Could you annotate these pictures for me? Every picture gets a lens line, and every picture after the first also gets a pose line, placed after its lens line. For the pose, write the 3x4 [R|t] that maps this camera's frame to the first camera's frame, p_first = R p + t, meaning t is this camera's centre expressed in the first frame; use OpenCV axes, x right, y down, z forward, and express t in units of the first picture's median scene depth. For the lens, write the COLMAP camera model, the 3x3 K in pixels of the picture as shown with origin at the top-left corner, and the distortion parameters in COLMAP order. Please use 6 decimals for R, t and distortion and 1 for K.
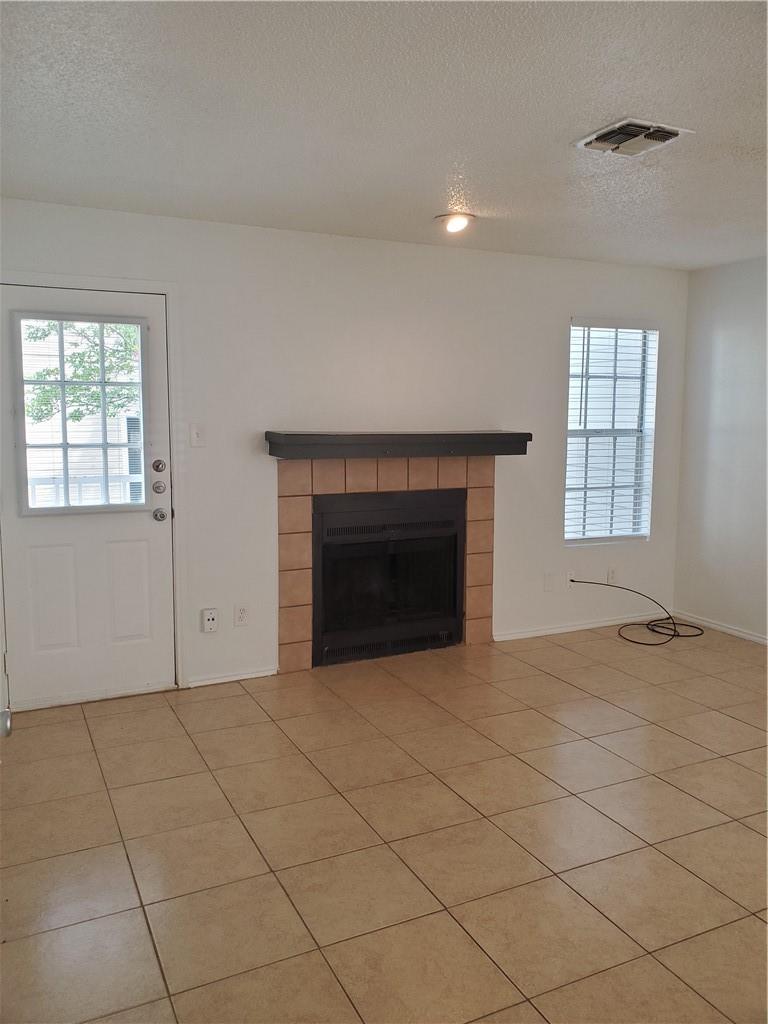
lens RADIAL K [[789.8, 0, 382.2], [0, 789.8, 487.9], [0, 0, 1]] dist [0.187737, 0.001157]
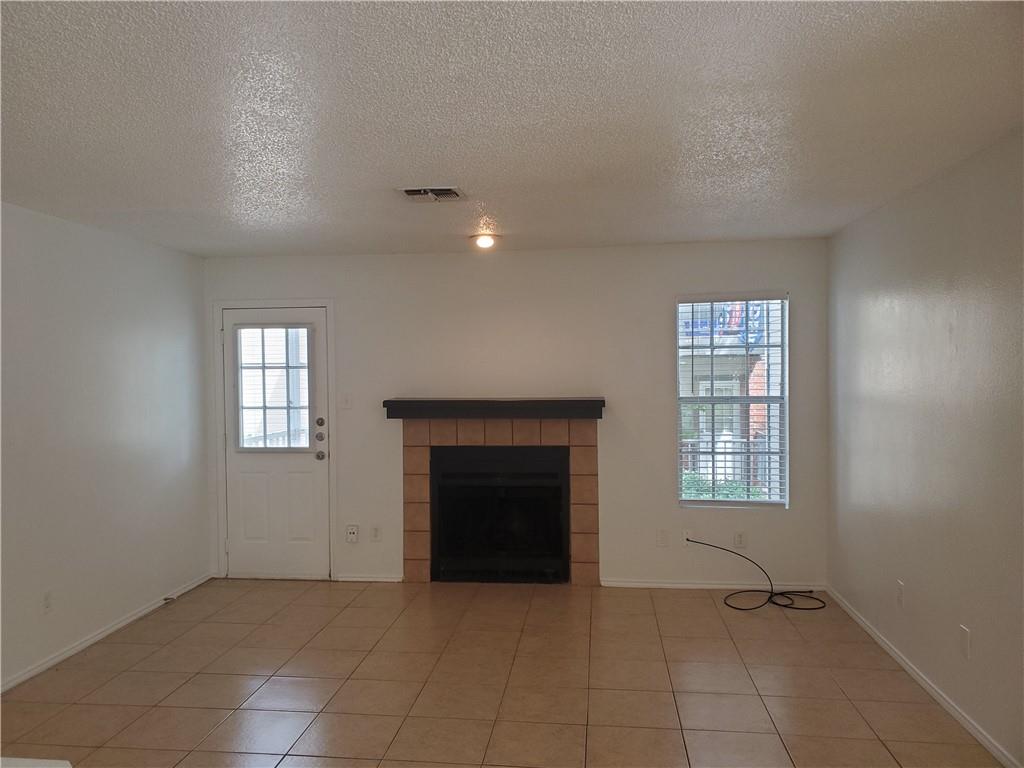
lens RADIAL K [[789.8, 0, 512.0], [0, 789.8, 384.0], [0, 0, 1]] dist [0.187737, 0.001157]
pose [[0.842110, -0.004001, -0.539291, 0.717116], [-0.037865, 0.997066, -0.066524, -0.011202], [0.537975, 0.076441, 0.839488, -0.034337]]
